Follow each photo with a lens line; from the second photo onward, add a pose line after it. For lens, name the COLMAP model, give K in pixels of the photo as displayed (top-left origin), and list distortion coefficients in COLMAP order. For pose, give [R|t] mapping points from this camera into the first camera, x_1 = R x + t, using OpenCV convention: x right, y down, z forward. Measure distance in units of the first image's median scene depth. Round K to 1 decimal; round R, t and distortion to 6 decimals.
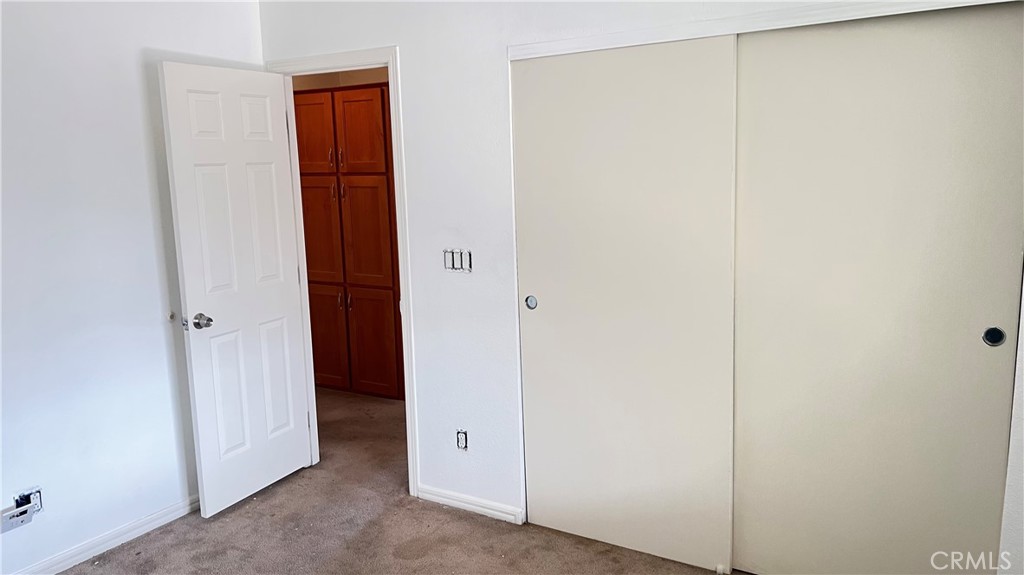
lens RADIAL K [[777.0, 0, 499.0], [0, 777.0, 291.0], [0, 0, 1]] dist [0.080553, -0.093514]
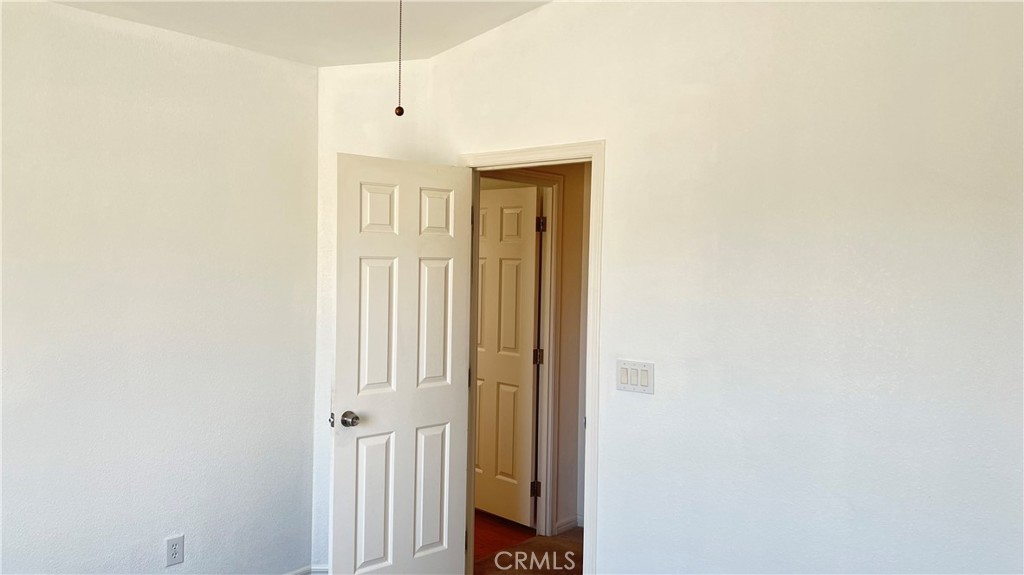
lens RADIAL K [[777.0, 0, 499.0], [0, 777.0, 291.0], [0, 0, 1]] dist [0.080553, -0.093514]
pose [[0.936264, 0.071982, -0.343843, 0.087655], [-0.114883, 0.987702, -0.106047, -0.030557], [0.331981, 0.138790, 0.933020, 0.146699]]
